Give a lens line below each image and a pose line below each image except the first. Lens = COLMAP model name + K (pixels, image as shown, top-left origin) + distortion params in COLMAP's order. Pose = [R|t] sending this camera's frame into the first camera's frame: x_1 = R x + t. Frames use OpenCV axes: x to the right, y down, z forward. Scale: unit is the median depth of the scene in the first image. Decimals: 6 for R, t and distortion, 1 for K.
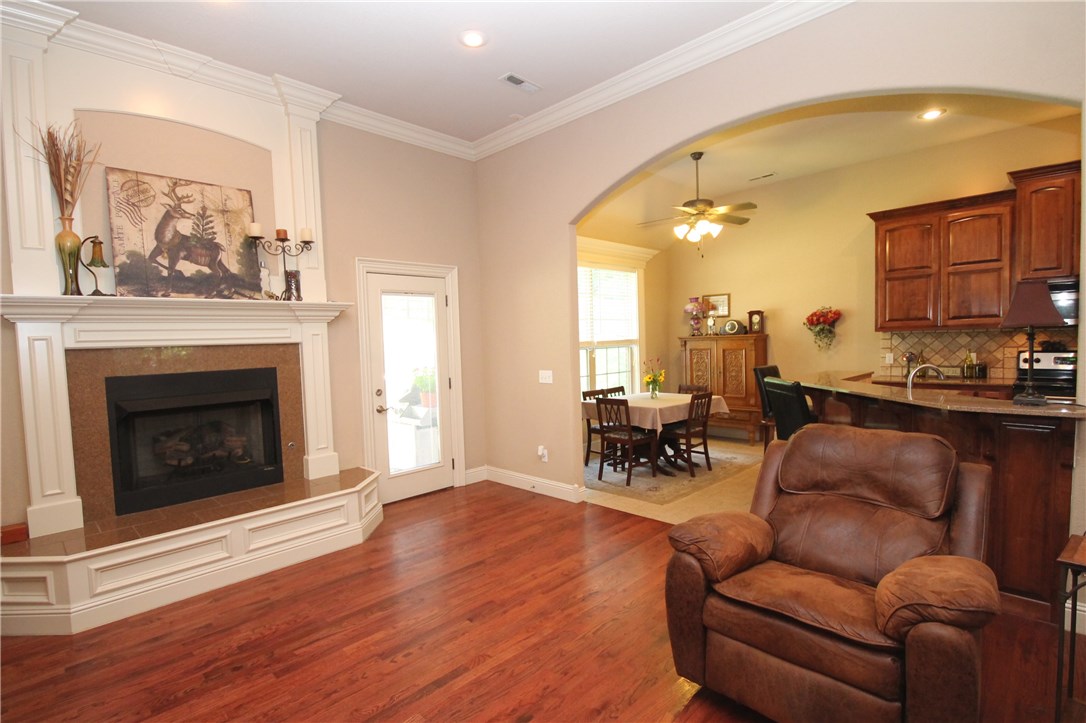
lens RADIAL K [[522.7, 0, 538.0], [0, 522.7, 367.3], [0, 0, 1]] dist [0.001681, -0.000259]
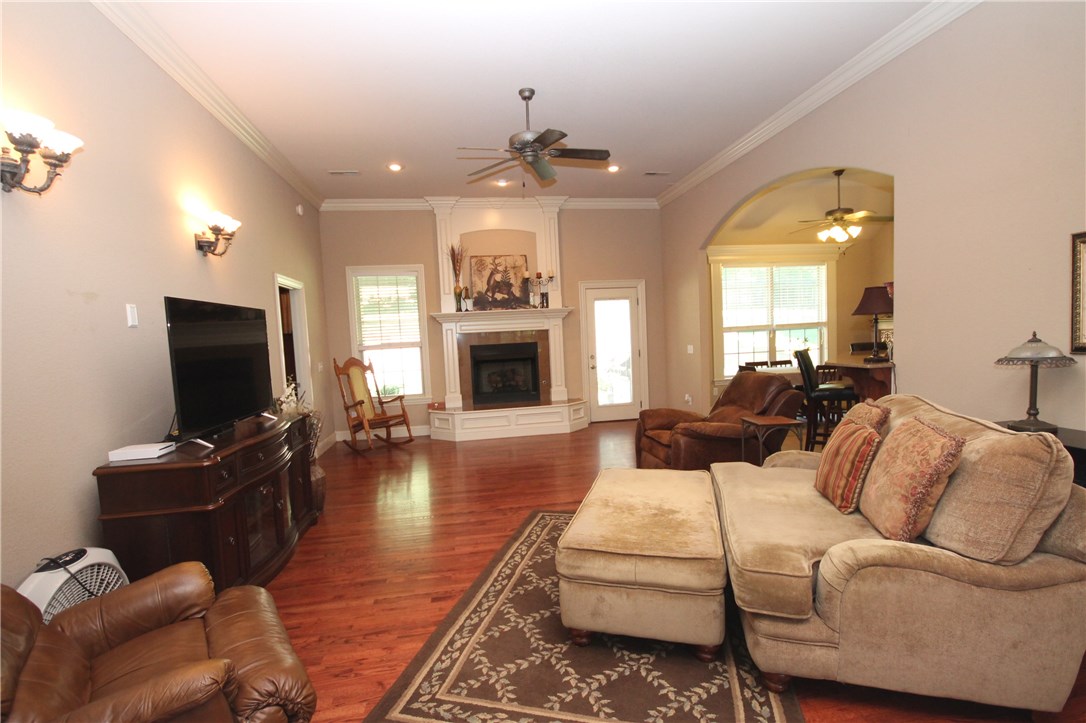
lens RADIAL K [[512.9, 0, 543.0], [0, 512.9, 361.5], [0, 0, 1]] dist [-0.001225, 0.000063]
pose [[0.812407, 0.023497, -0.582617, 0.573668], [-0.010557, 0.999617, 0.025595, 0.020756], [0.582995, -0.014643, 0.812344, -0.499228]]
